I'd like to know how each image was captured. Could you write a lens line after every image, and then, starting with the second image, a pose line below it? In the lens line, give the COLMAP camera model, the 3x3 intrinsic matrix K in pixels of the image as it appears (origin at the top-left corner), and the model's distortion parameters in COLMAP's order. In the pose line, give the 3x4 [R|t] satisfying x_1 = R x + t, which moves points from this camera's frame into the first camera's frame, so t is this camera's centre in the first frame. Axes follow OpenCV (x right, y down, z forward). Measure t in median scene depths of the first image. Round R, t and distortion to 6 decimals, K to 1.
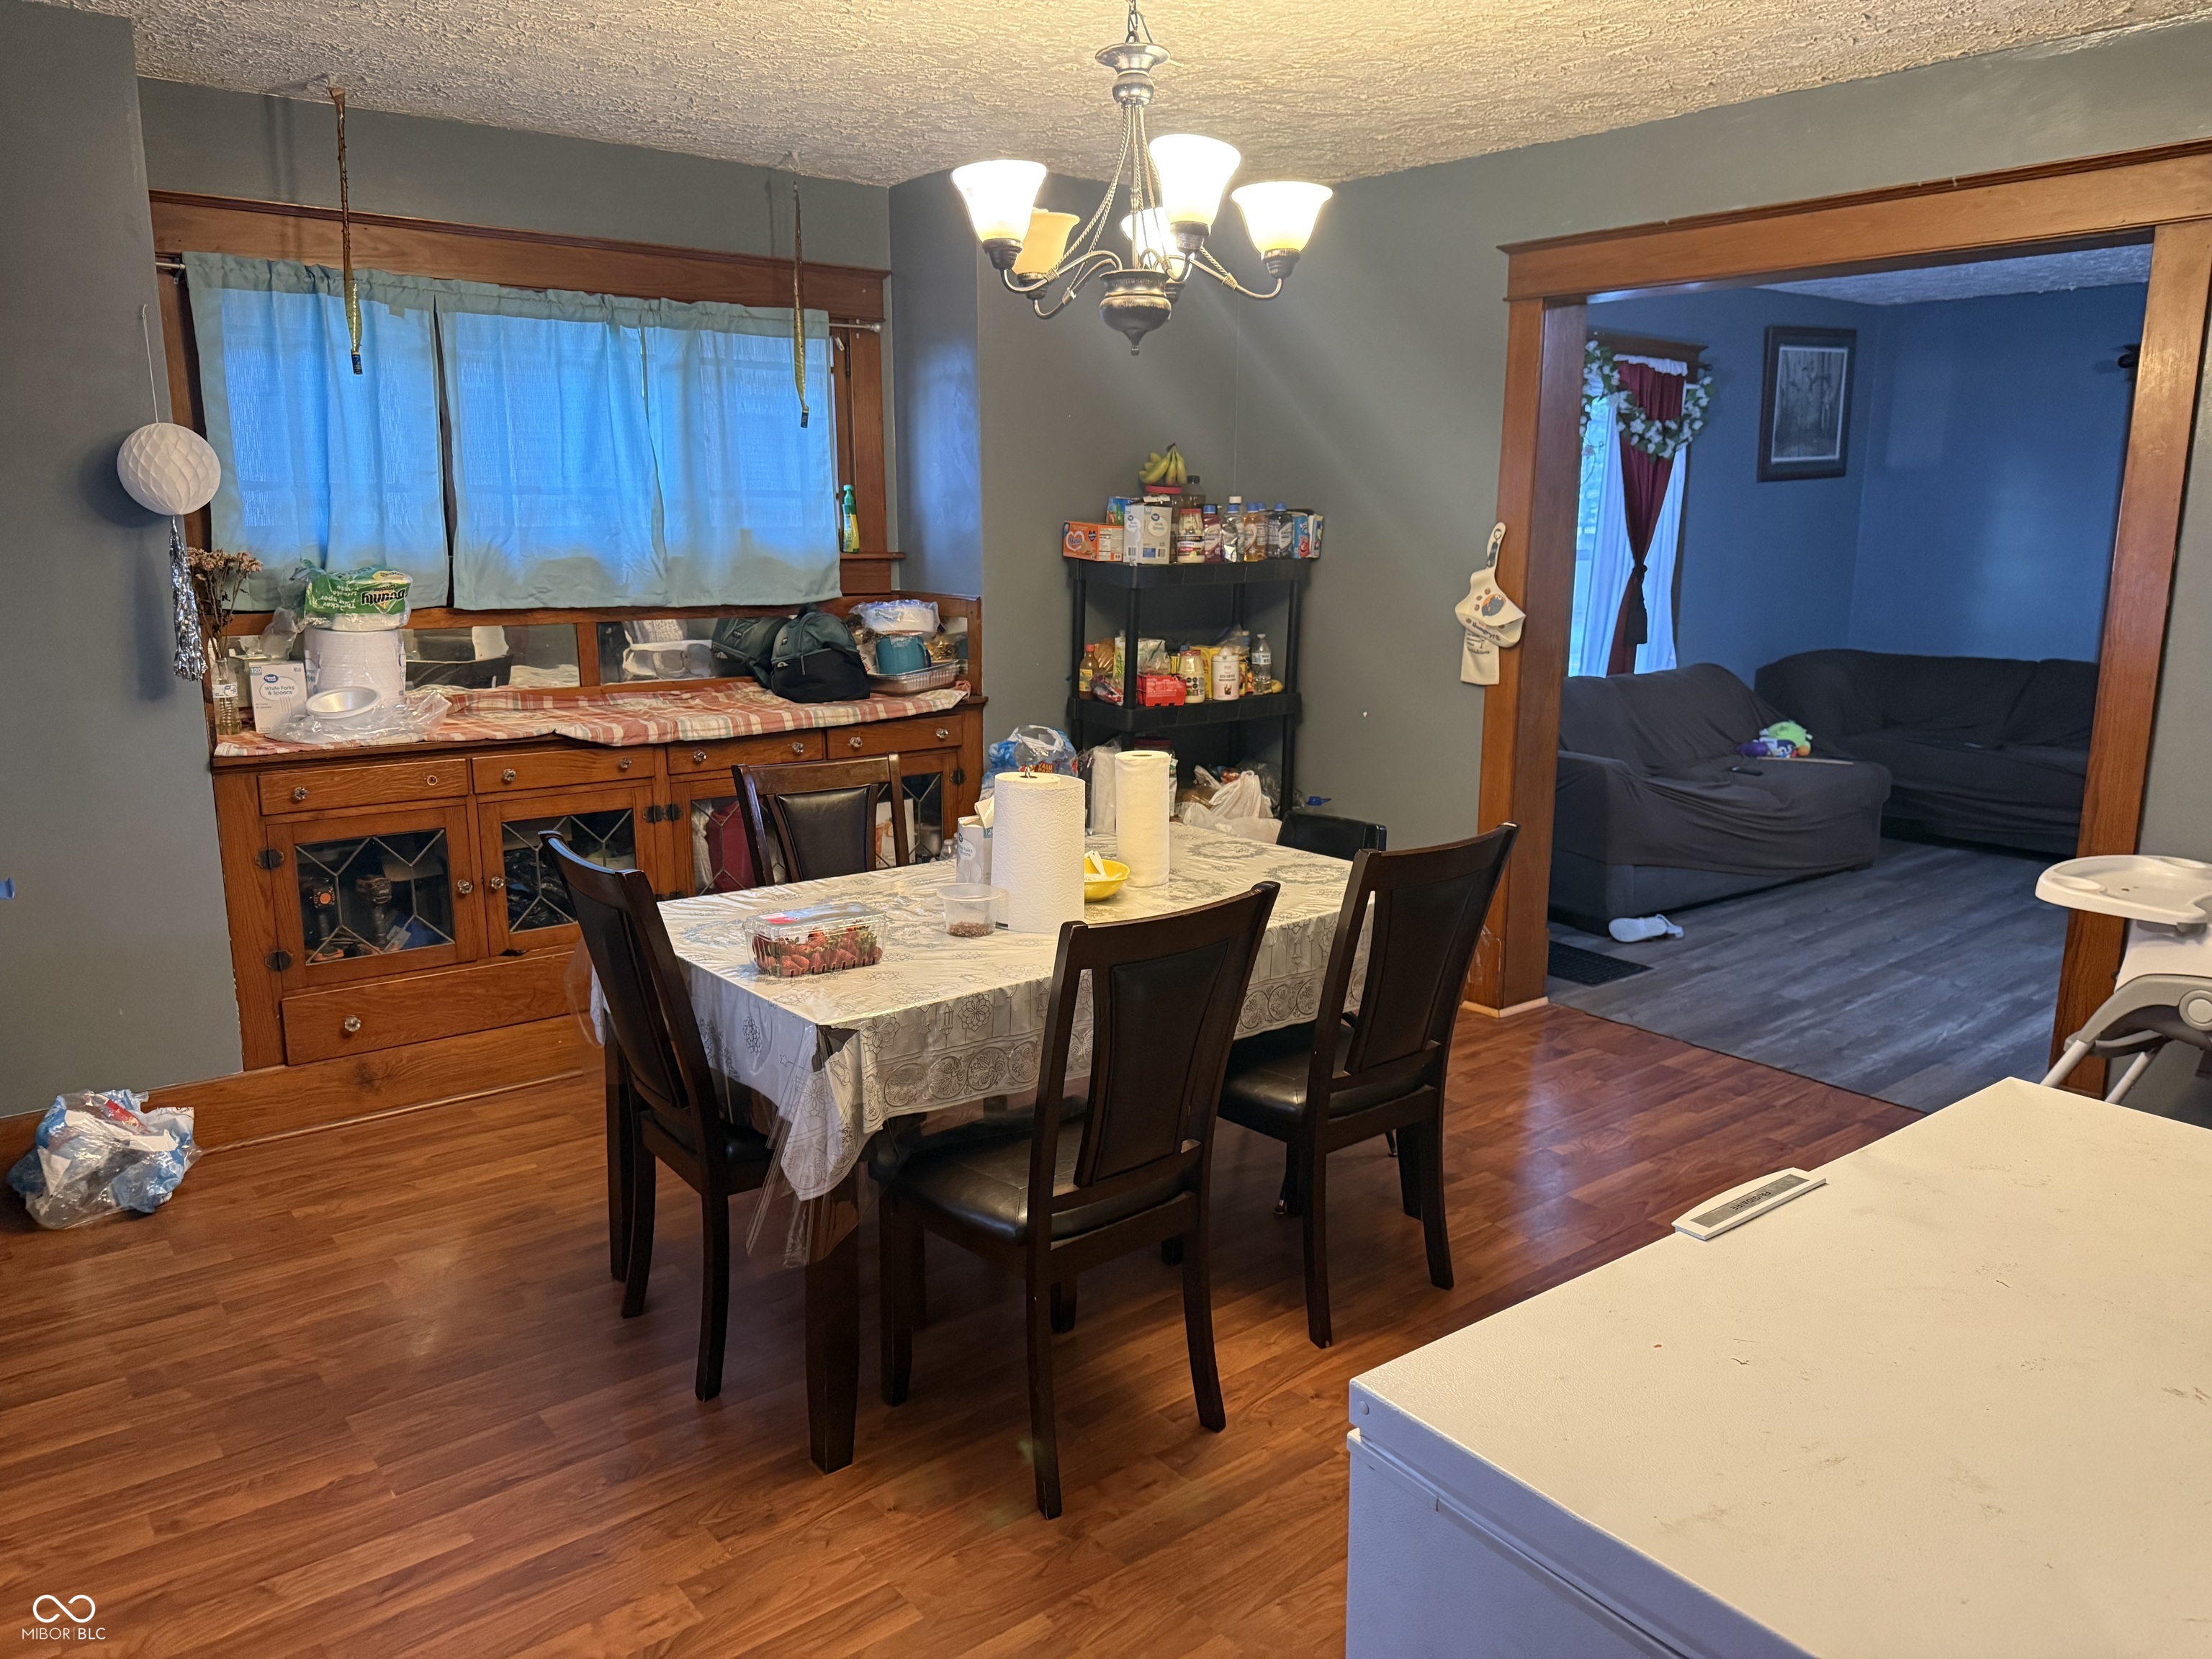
lens RADIAL K [[1558.3, 0, 1106.0], [0, 1558.3, 829.5], [0, 0, 1]] dist [0.003658, 0.000351]
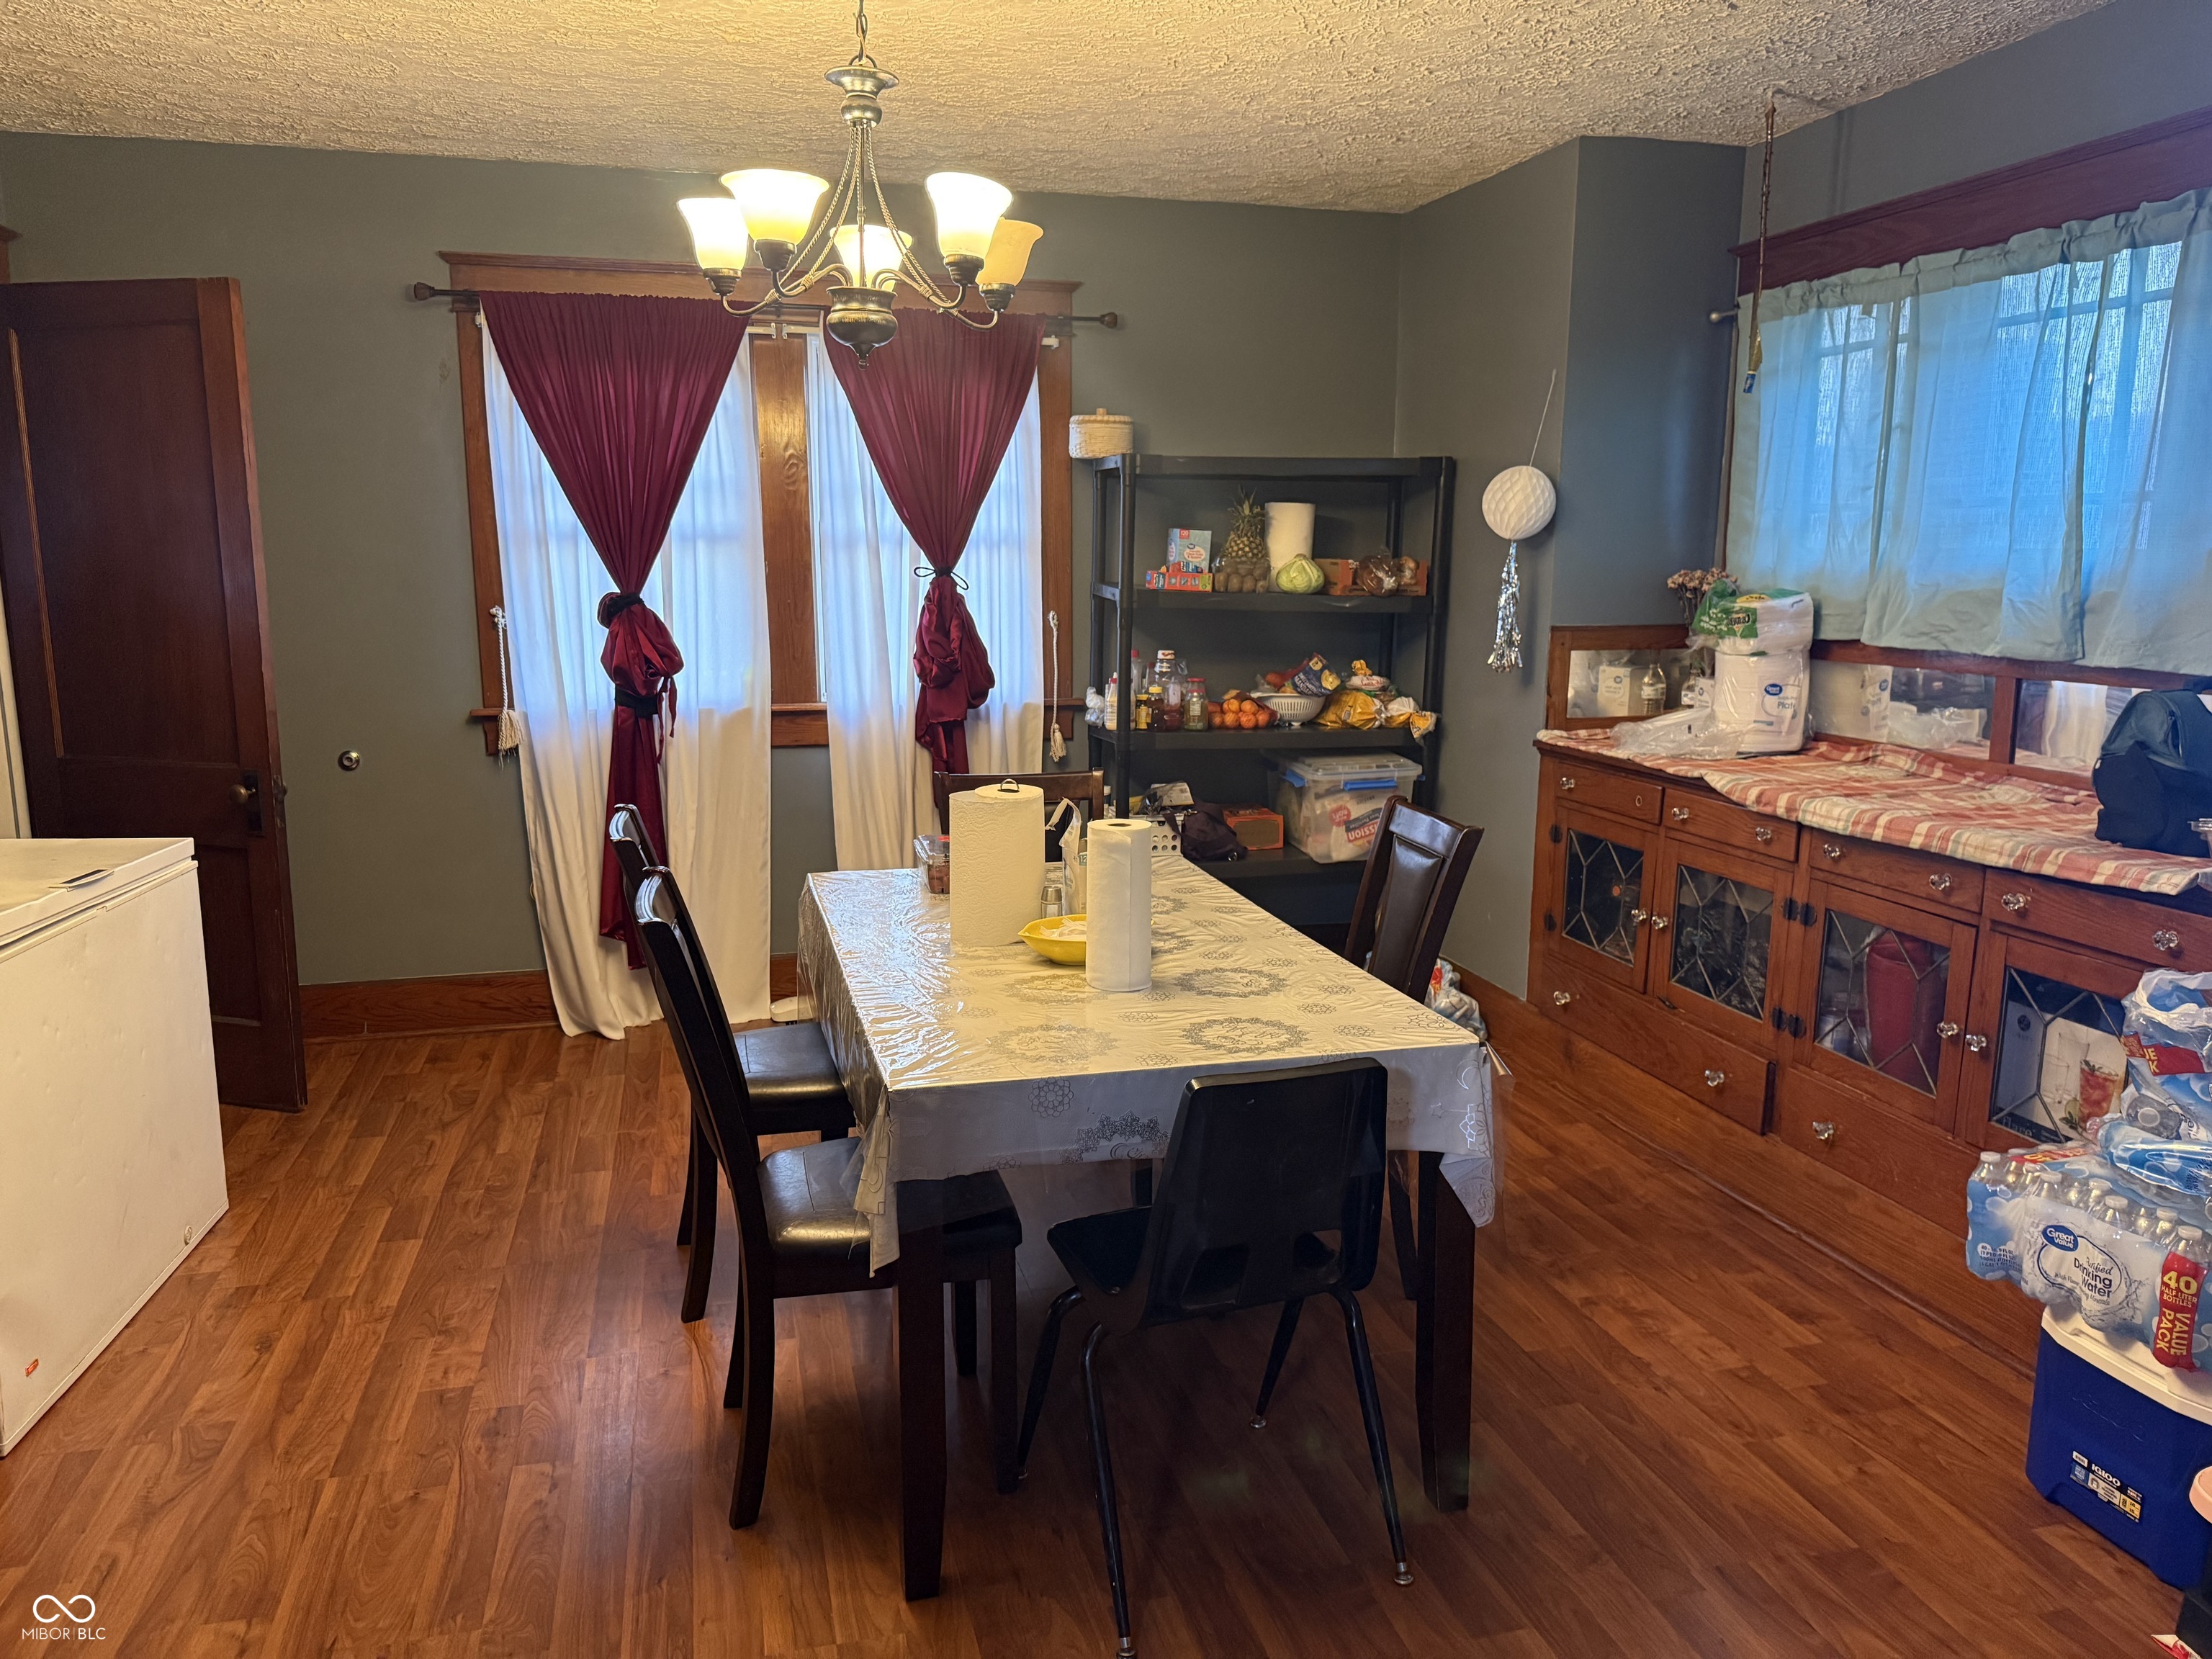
lens RADIAL K [[1558.3, 0, 1106.0], [0, 1558.3, 829.5], [0, 0, 1]] dist [0.003658, 0.000351]
pose [[-0.402022, 0.154628, -0.902479, 0.590992], [-0.180902, 0.952796, 0.243834, -0.189498], [0.897582, 0.261287, -0.355072, 1.019436]]
